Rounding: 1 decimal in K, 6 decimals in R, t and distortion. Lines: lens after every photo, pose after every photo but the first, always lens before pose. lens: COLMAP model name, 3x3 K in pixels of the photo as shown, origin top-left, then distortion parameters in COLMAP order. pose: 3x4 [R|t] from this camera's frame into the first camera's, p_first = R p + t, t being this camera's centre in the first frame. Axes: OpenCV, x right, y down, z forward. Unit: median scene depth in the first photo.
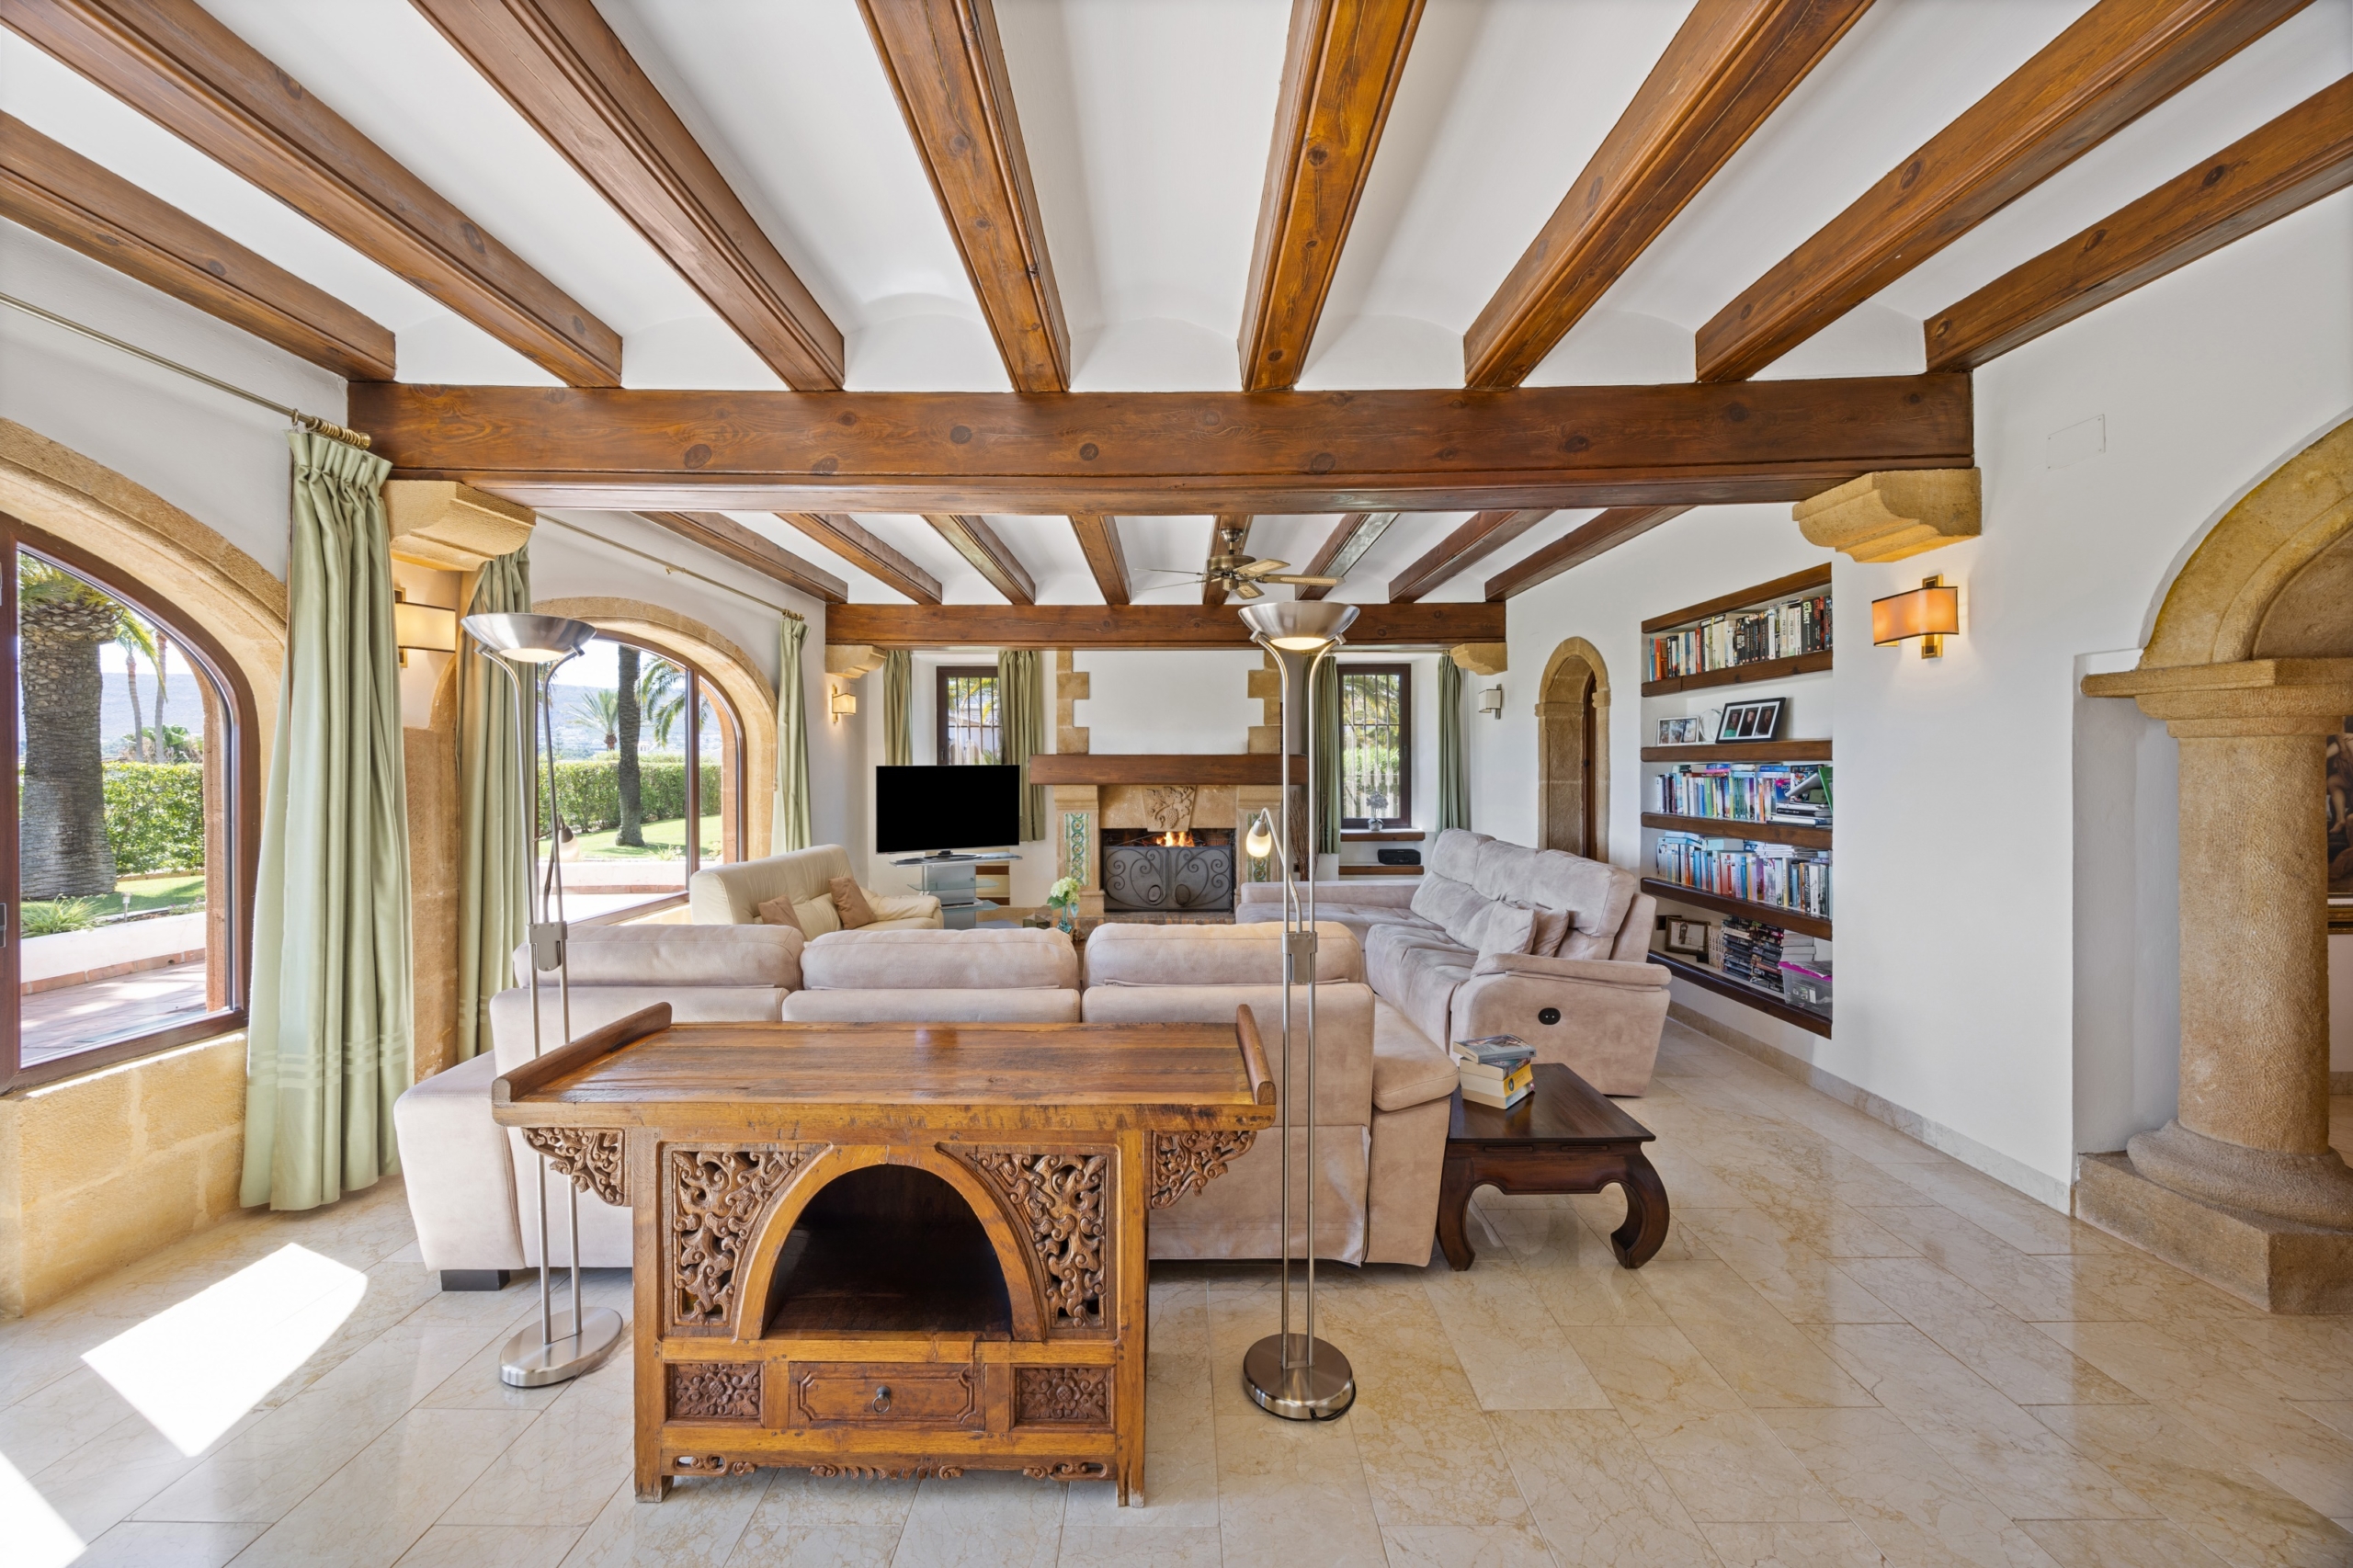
lens RADIAL K [[893.0, 0, 1176.5], [0, 893.0, 784.0], [0, 0, 1]] dist [-0.014238, 0.000017]
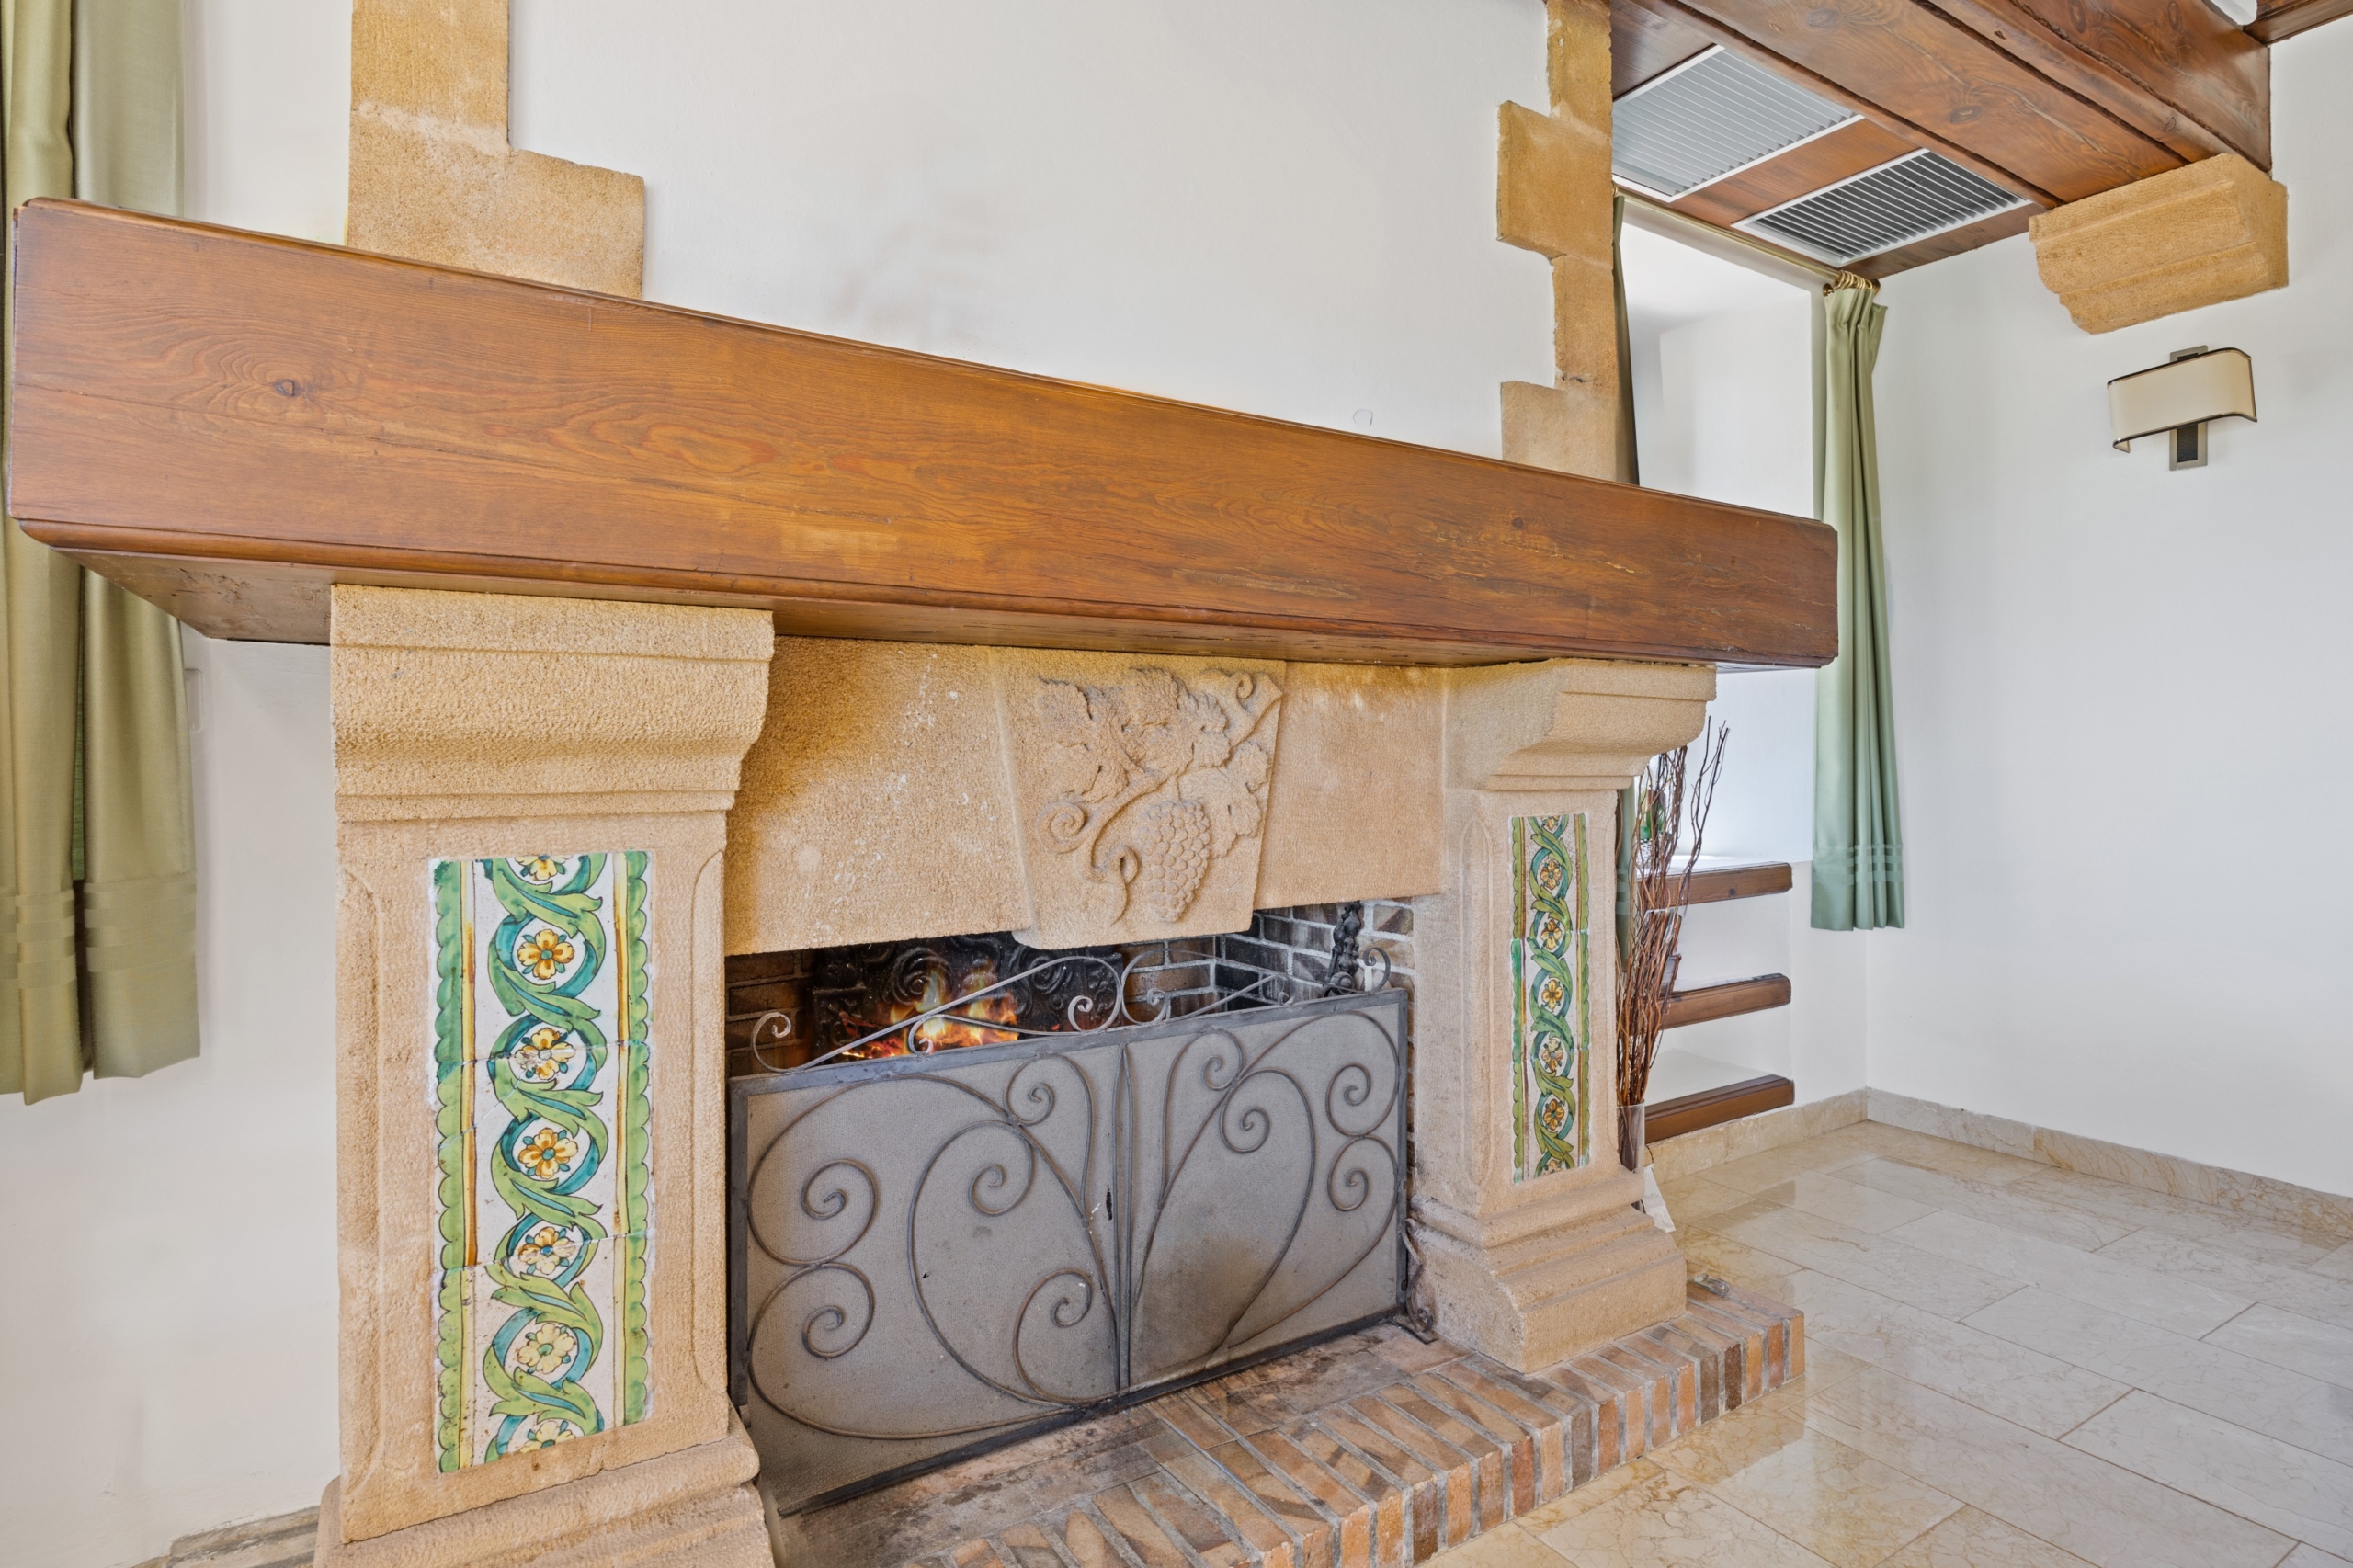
lens RADIAL K [[1231.9, 0, 1176.5], [0, 1231.9, 784.0], [0, 0, 1]] dist [-0.000770, 0.000205]
pose [[0.852744, -0.013538, 0.522154, -0.124655], [0.017801, 0.999837, -0.003148, 0.025533], [-0.522026, 0.011980, 0.852846, 0.813399]]
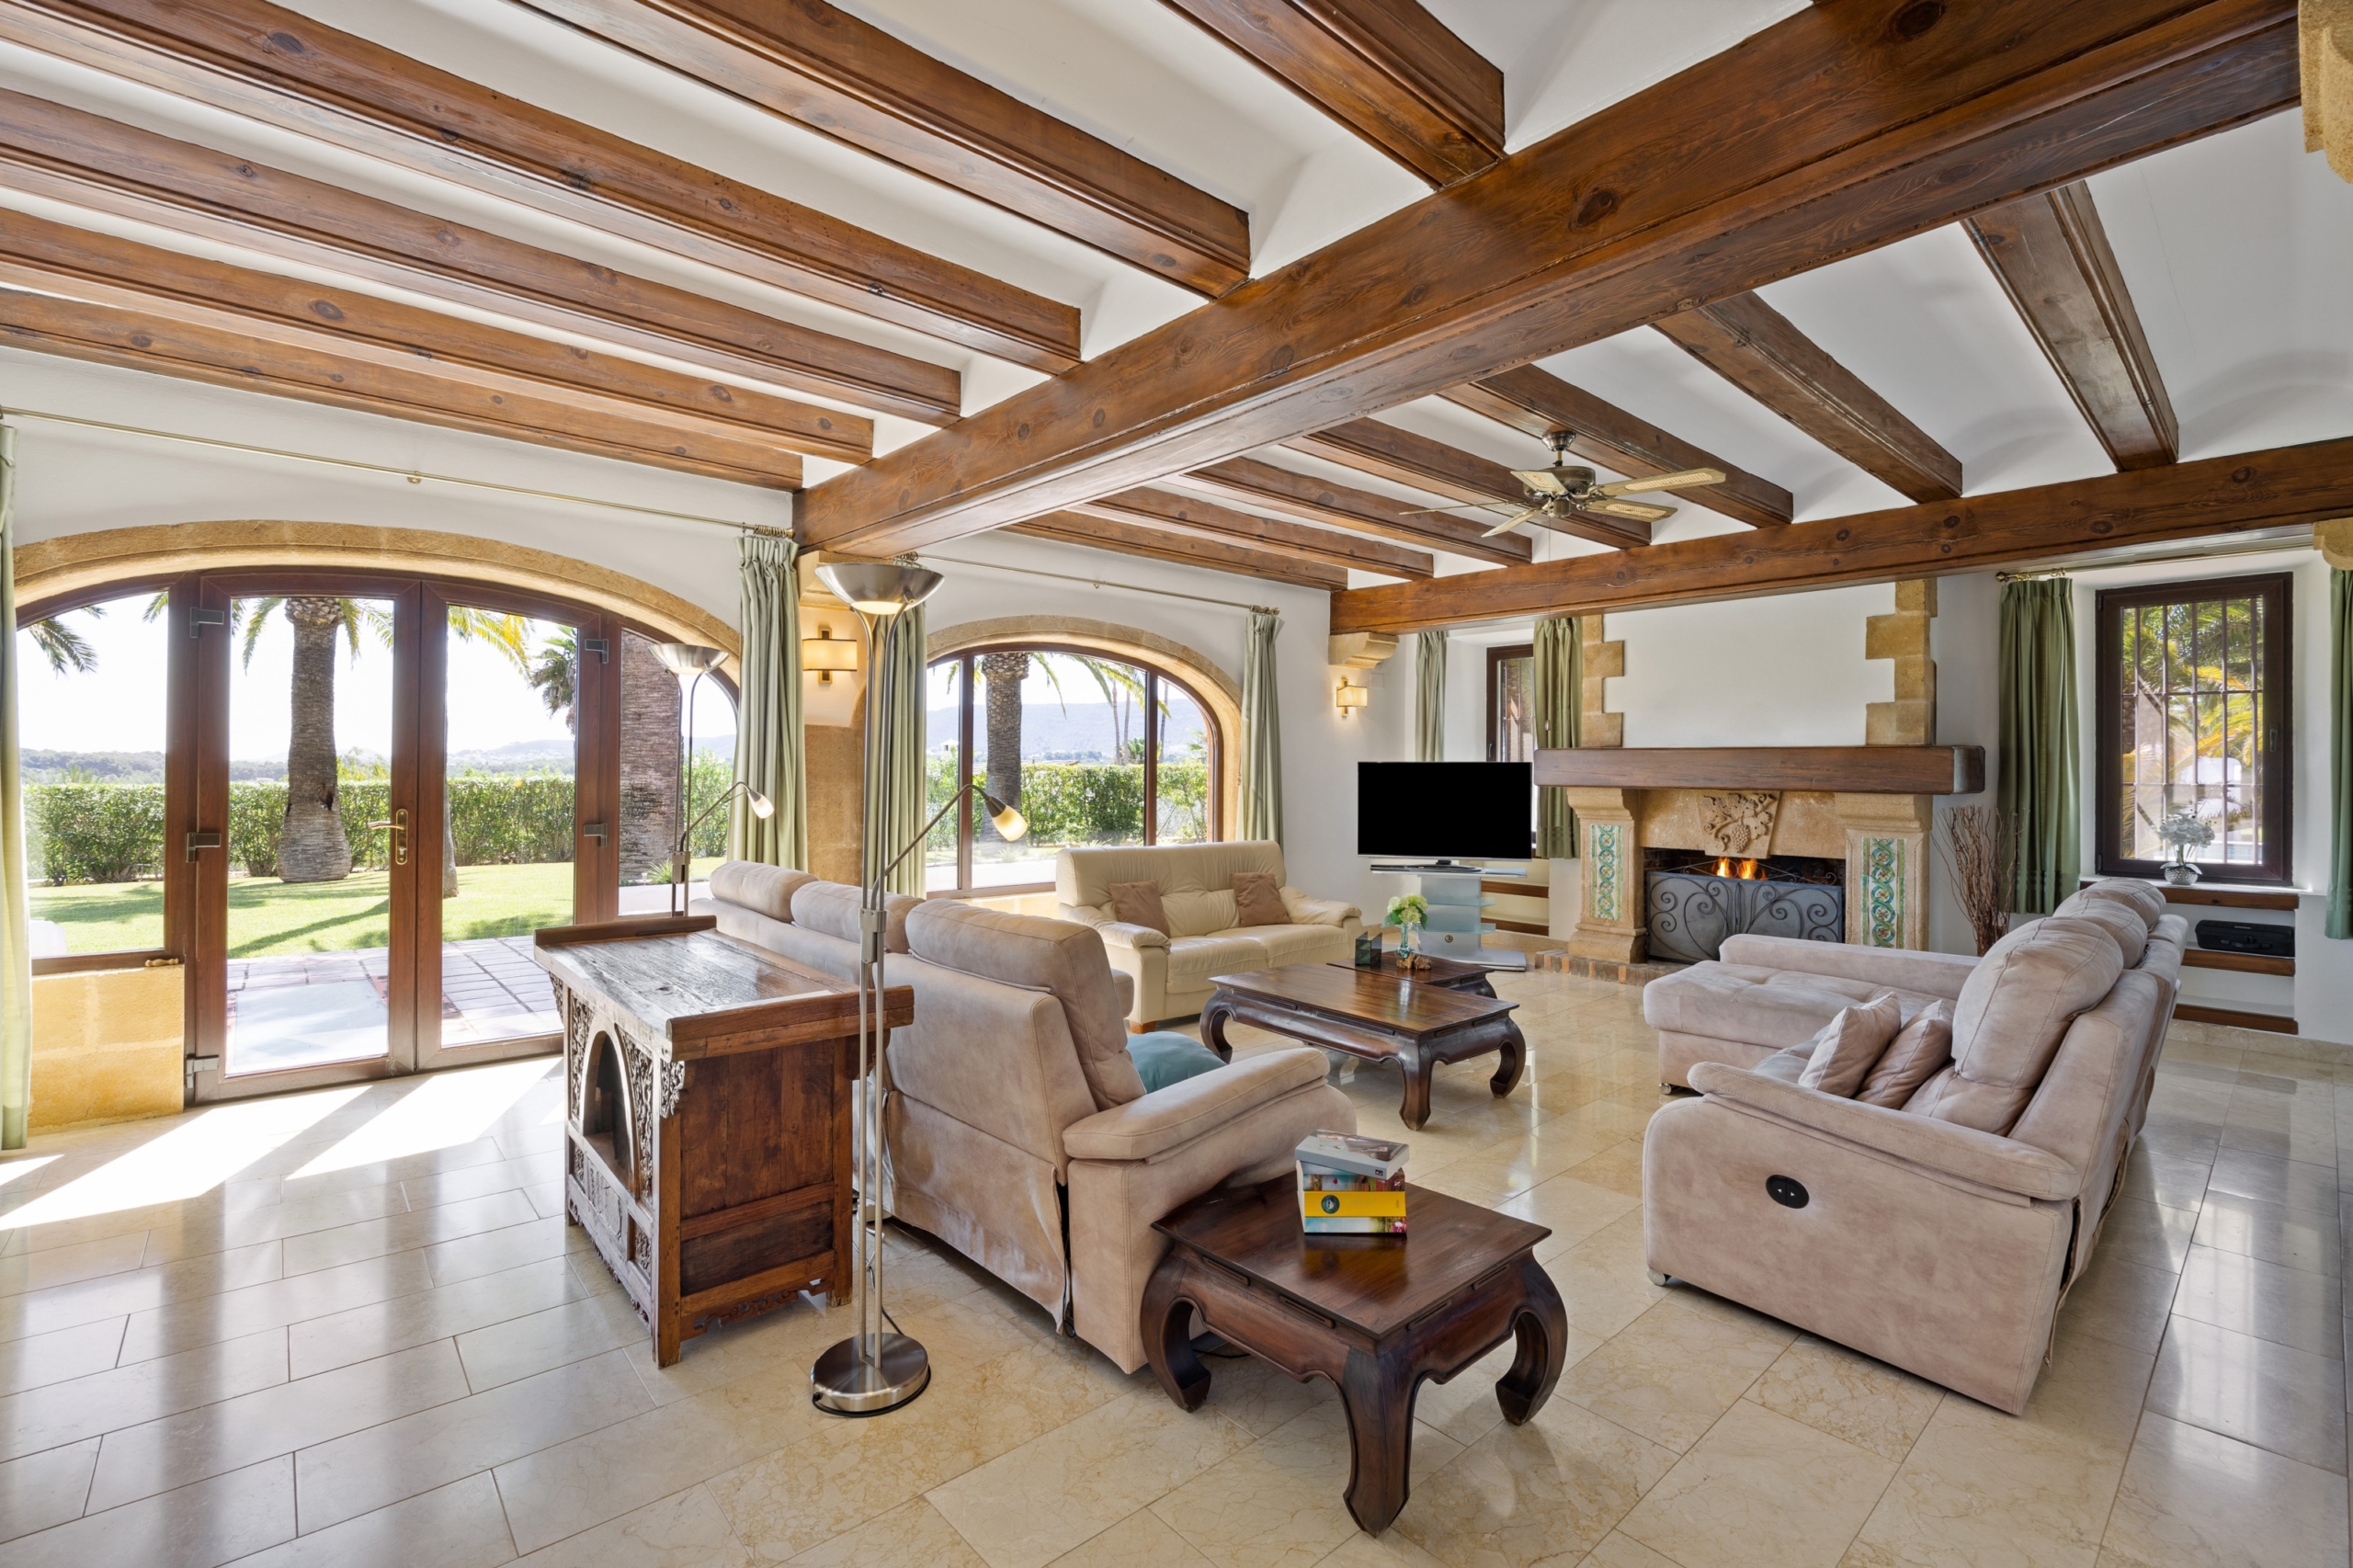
lens RADIAL K [[1033.5, 0, 1176.5], [0, 1033.5, 784.0], [0, 0, 1]] dist [-0.031266, -0.000025]
pose [[0.653505, 0.016206, -0.756749, 0.315587], [-0.025642, 0.999671, -0.000736, 0.007635], [0.756488, 0.019886, 0.653705, 0.140454]]
